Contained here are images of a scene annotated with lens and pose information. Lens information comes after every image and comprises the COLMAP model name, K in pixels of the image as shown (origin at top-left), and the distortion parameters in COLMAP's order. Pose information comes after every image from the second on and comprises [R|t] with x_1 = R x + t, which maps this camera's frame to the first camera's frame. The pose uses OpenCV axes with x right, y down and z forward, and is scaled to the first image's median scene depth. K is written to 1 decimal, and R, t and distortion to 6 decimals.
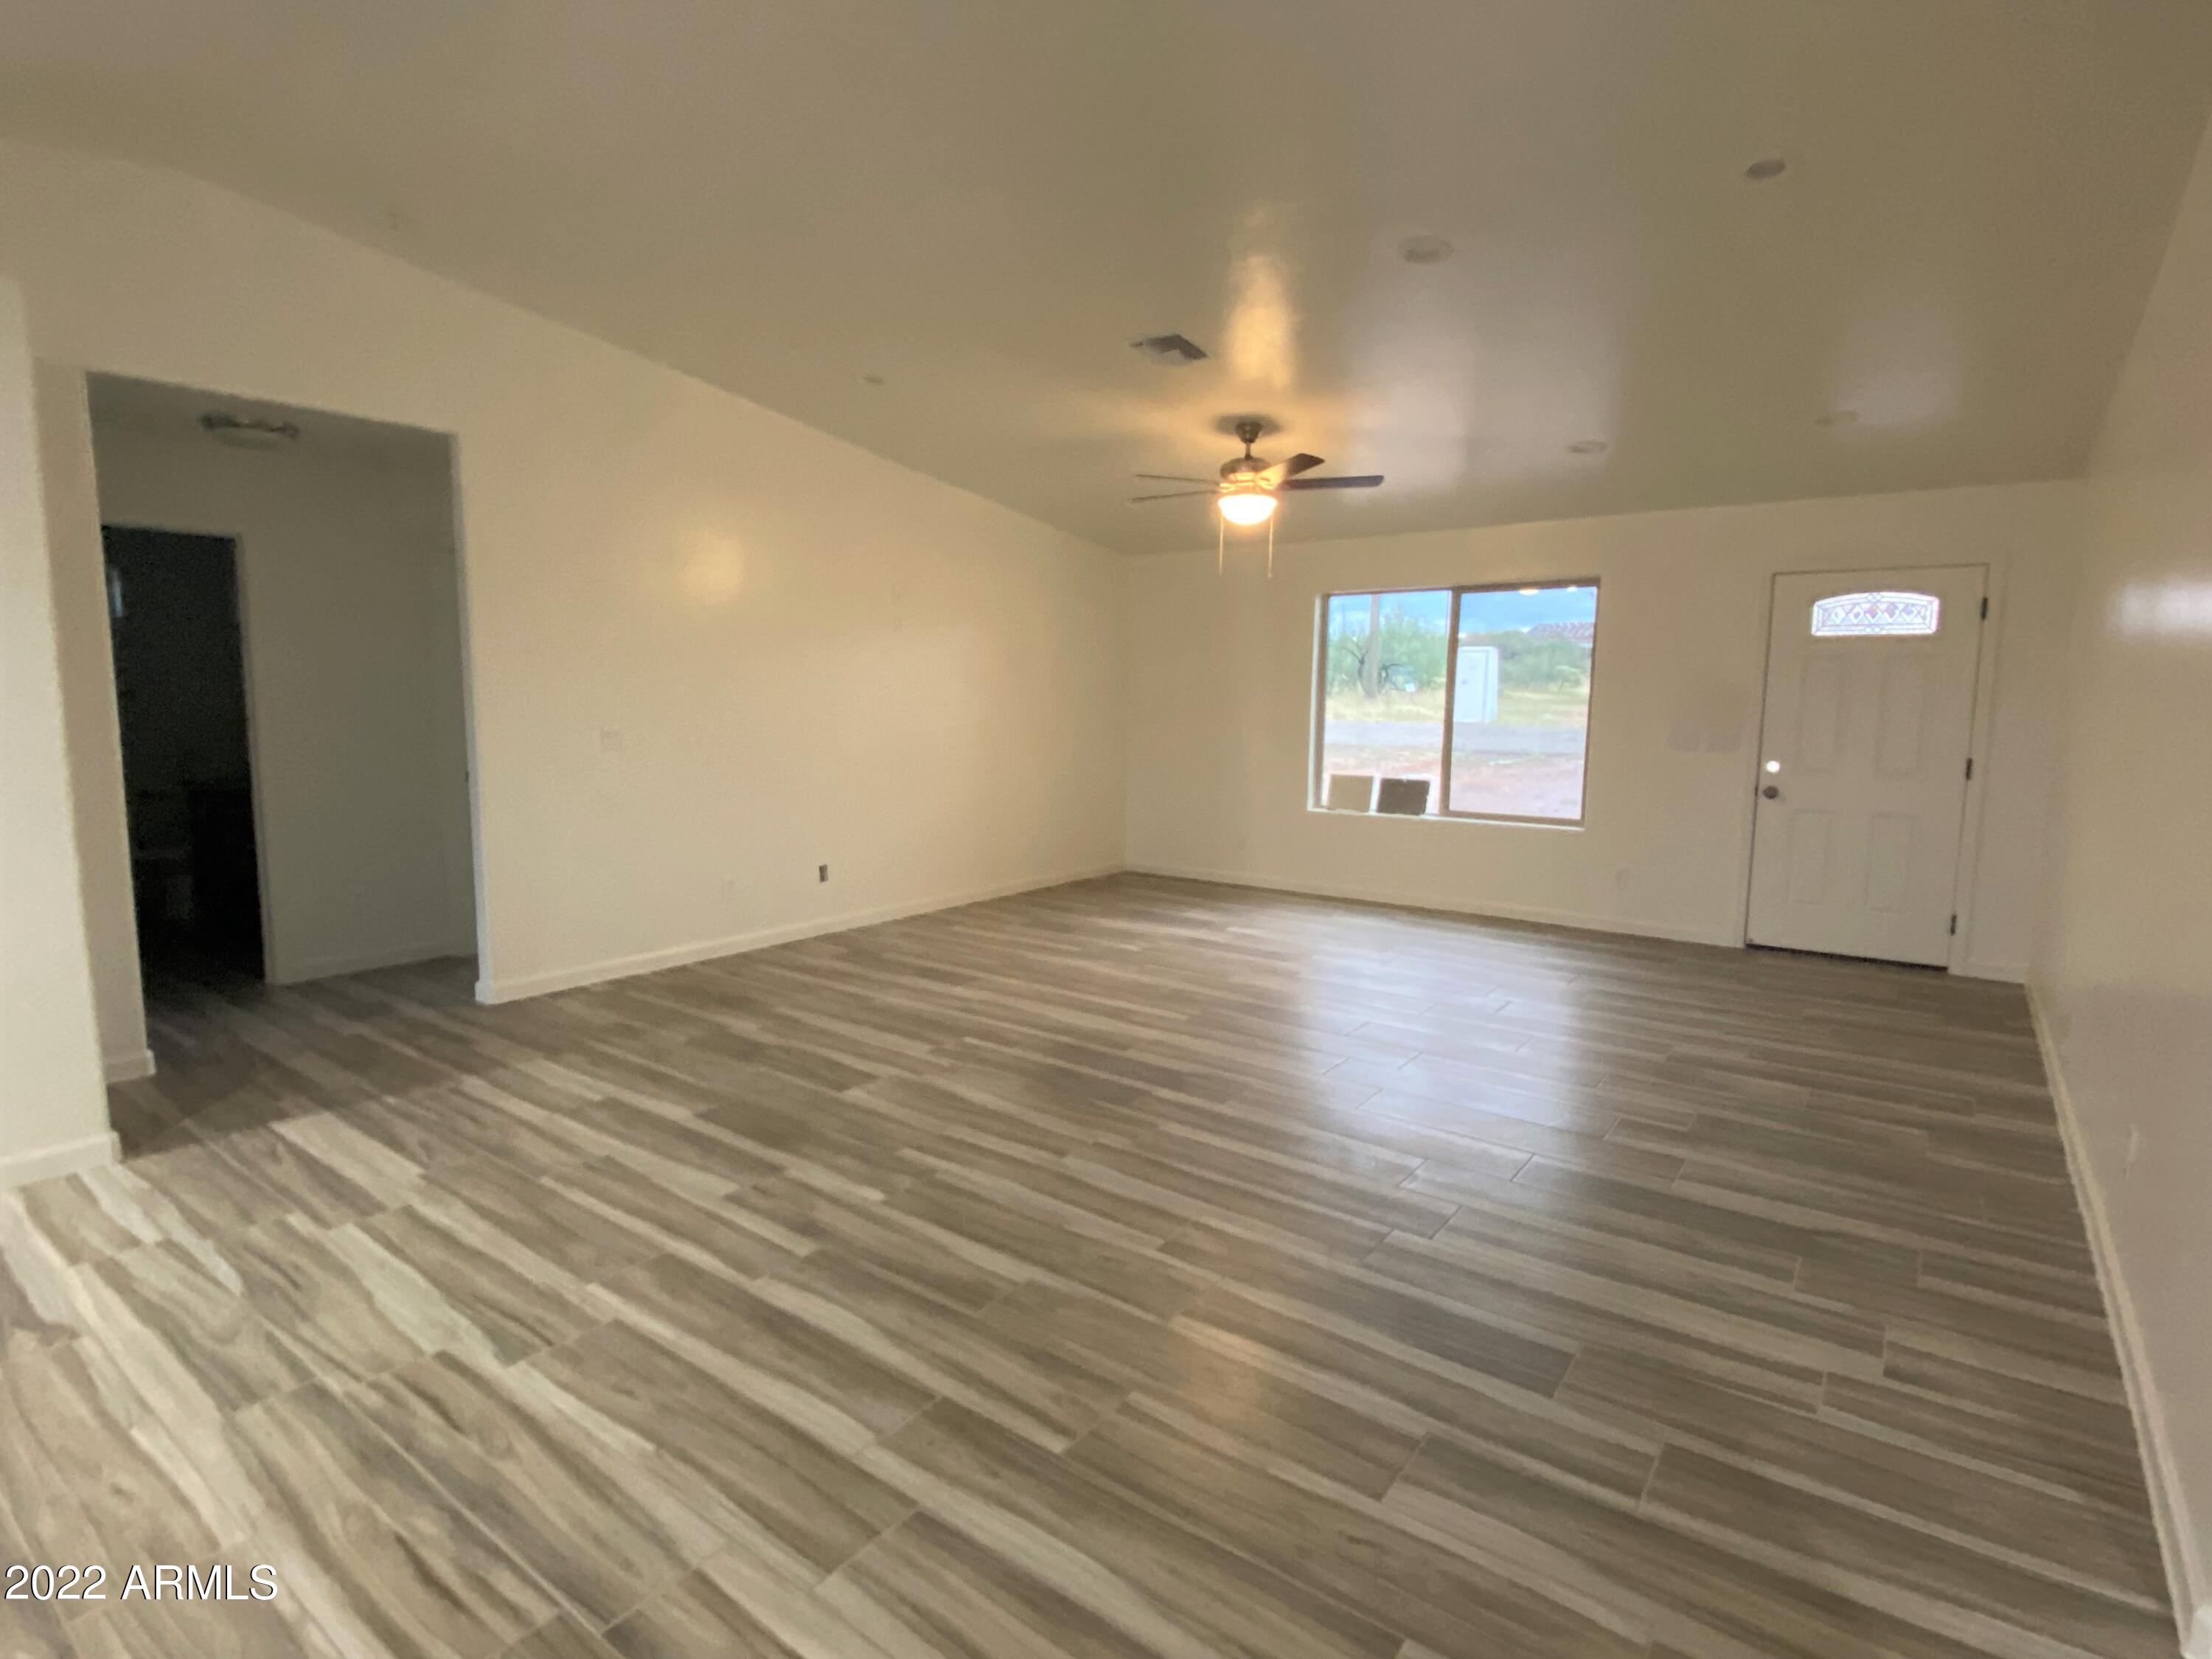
lens RADIAL K [[1119.6, 0, 1100.7], [0, 1119.6, 823.7], [0, 0, 1]] dist [0.028641, -0.023975]
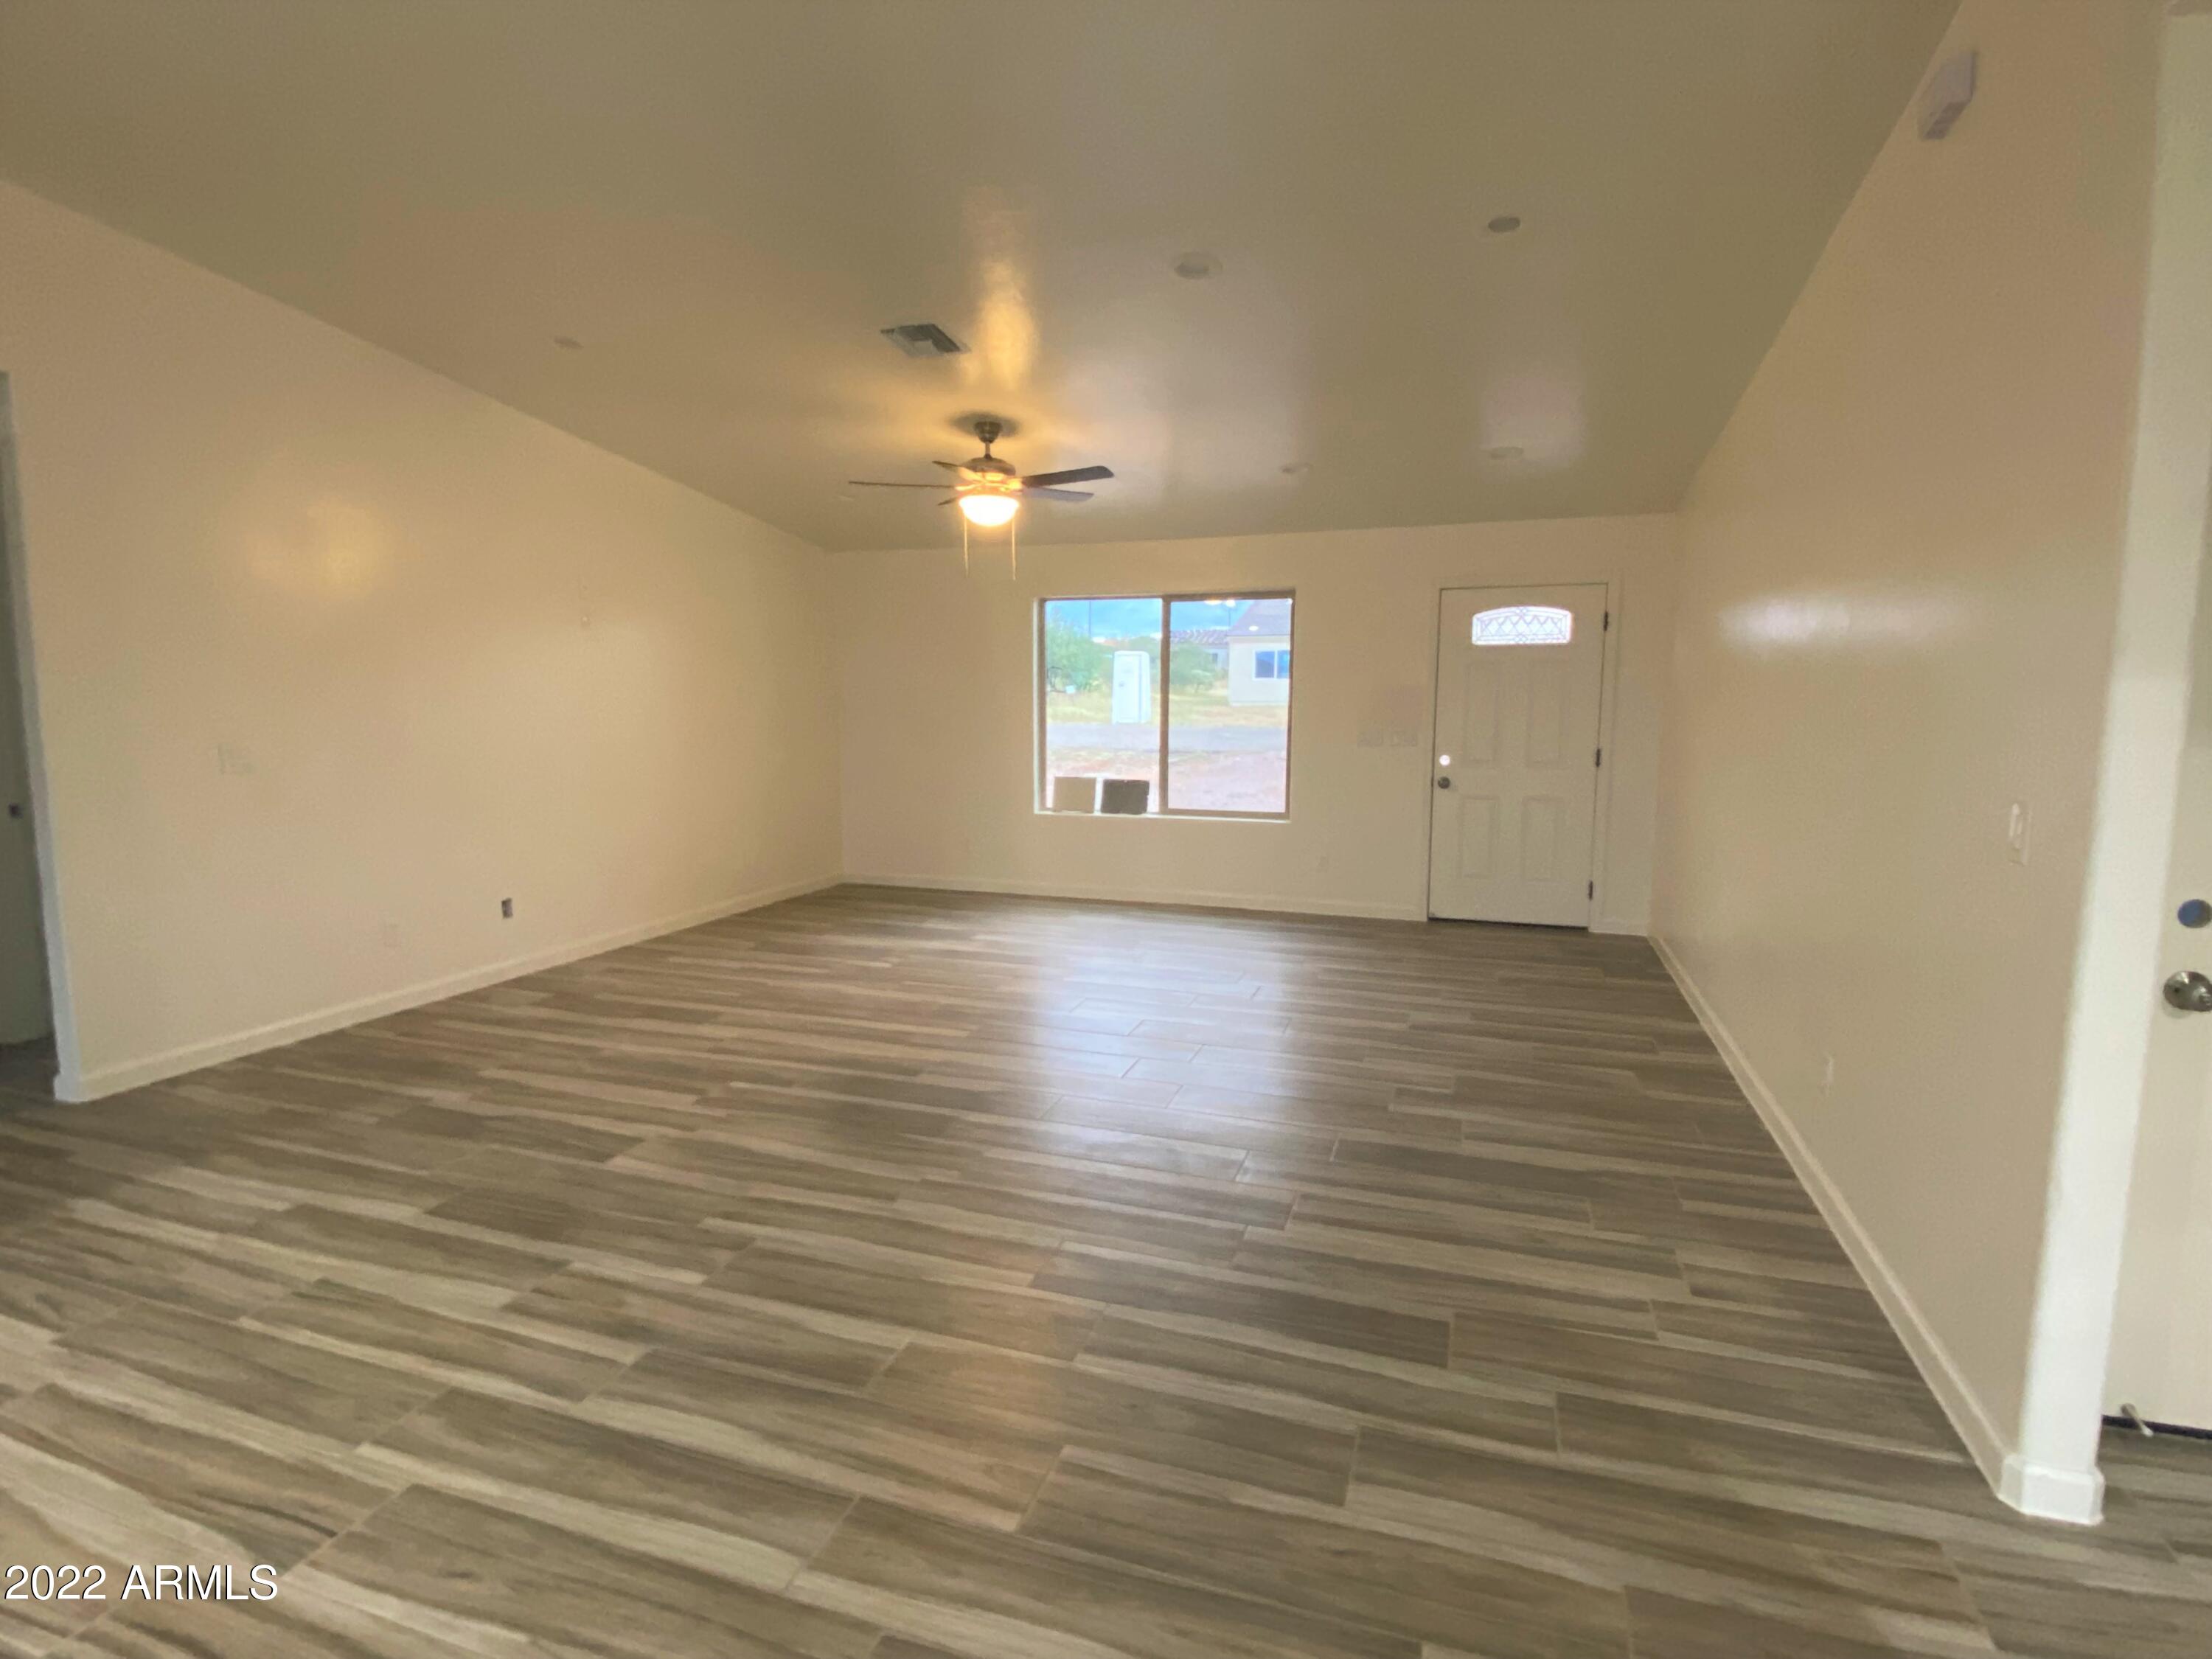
lens RADIAL K [[1115.9, 0, 1106.8], [0, 1115.9, 836.3], [0, 0, 1]] dist [0.019340, -0.019644]
pose [[0.953046, -0.045165, 0.299438, -0.116759], [0.042161, 0.998975, 0.016491, -0.011984], [-0.299876, -0.003092, 0.953973, 0.056950]]
